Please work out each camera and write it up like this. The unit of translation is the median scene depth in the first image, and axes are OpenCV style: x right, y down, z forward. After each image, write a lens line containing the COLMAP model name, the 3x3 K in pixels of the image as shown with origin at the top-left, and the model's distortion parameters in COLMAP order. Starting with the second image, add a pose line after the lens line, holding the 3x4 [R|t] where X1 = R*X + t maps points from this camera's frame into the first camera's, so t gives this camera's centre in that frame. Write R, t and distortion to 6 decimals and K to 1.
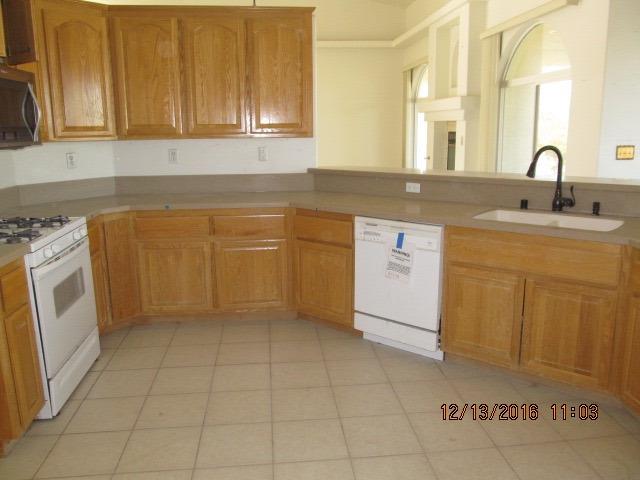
lens RADIAL K [[528.2, 0, 320.0], [0, 528.2, 240.0], [0, 0, 1]] dist [-0.050496, -0.002115]
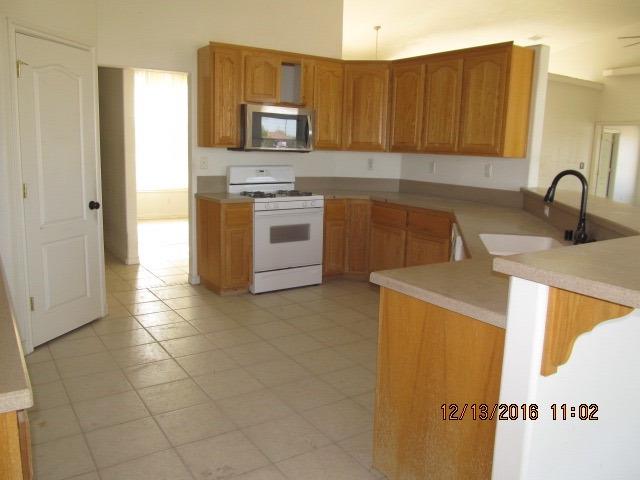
lens RADIAL K [[528.2, 0, 320.0], [0, 528.2, 240.0], [0, 0, 1]] dist [-0.050496, -0.002115]
pose [[0.481376, 0.171726, -0.859528, 0.933401], [-0.210013, 0.974653, 0.077110, -0.032870], [0.850983, 0.143393, 0.505239, 0.166277]]
